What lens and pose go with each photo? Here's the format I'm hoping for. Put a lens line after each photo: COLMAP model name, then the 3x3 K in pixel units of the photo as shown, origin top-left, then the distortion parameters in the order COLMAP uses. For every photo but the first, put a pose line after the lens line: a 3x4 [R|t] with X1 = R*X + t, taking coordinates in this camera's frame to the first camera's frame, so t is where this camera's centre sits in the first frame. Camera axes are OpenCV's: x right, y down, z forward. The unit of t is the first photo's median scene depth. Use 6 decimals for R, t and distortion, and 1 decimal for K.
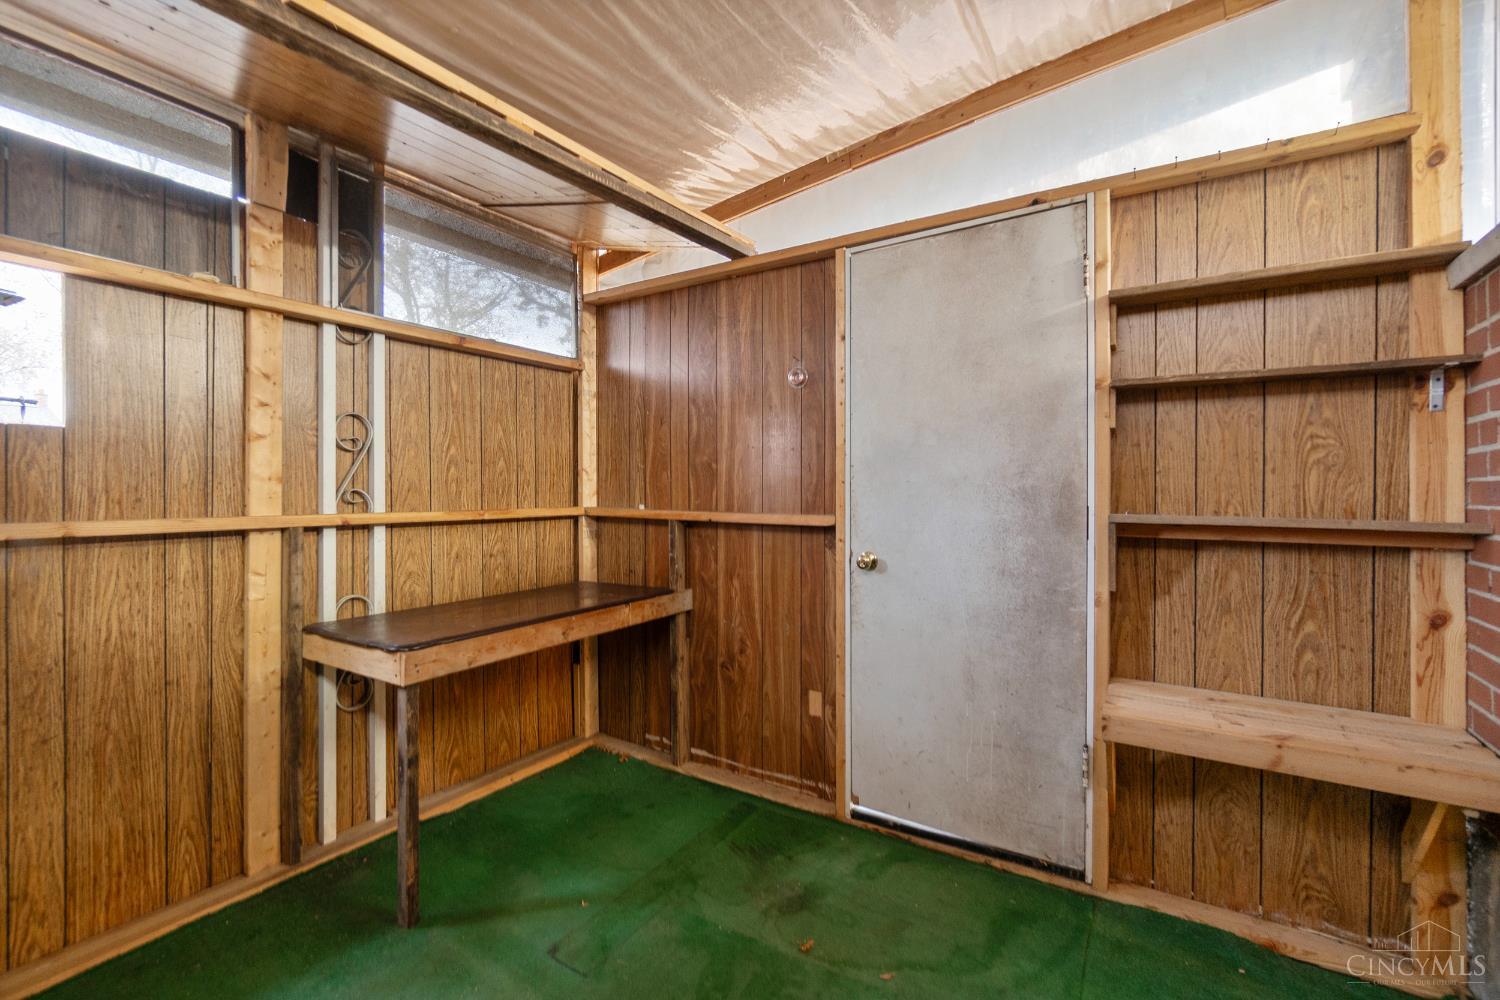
lens RADIAL K [[659.7, 0, 749.8], [0, 659.7, 493.0], [0, 0, 1]] dist [-0.000365, 0.000848]
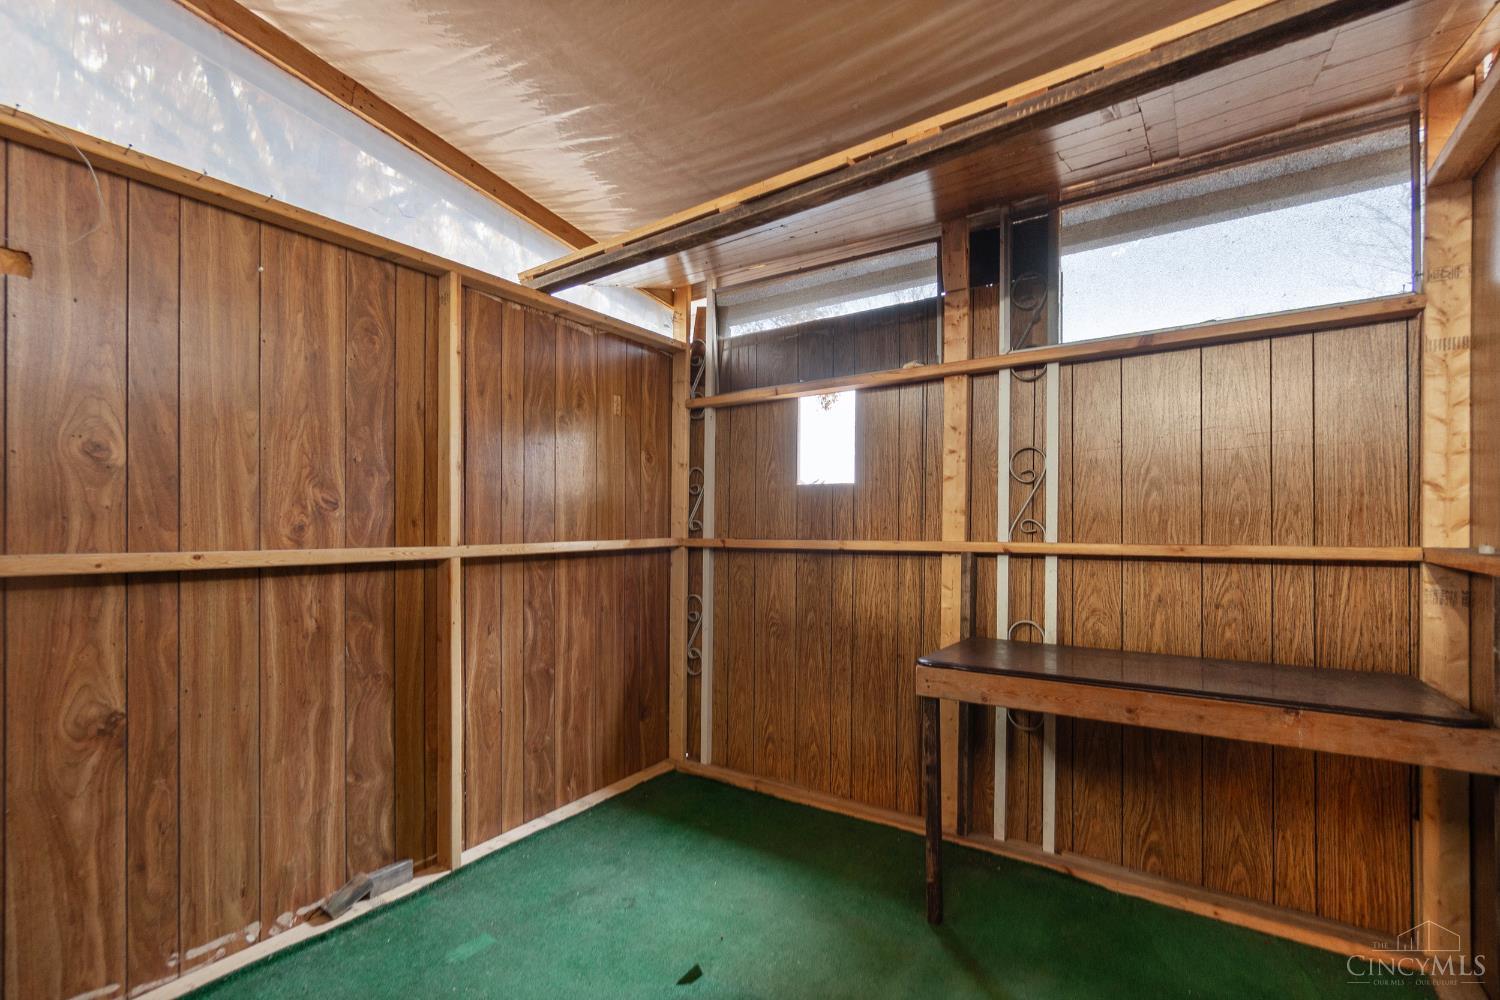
lens RADIAL K [[659.7, 0, 736.3], [0, 659.7, 526.9], [0, 0, 1]] dist [-0.000365, 0.000848]
pose [[-0.043419, -0.001948, -0.999055, 0.461241], [-0.004854, 0.999987, -0.001739, 0.010161], [0.999045, 0.004774, -0.043427, 0.577201]]
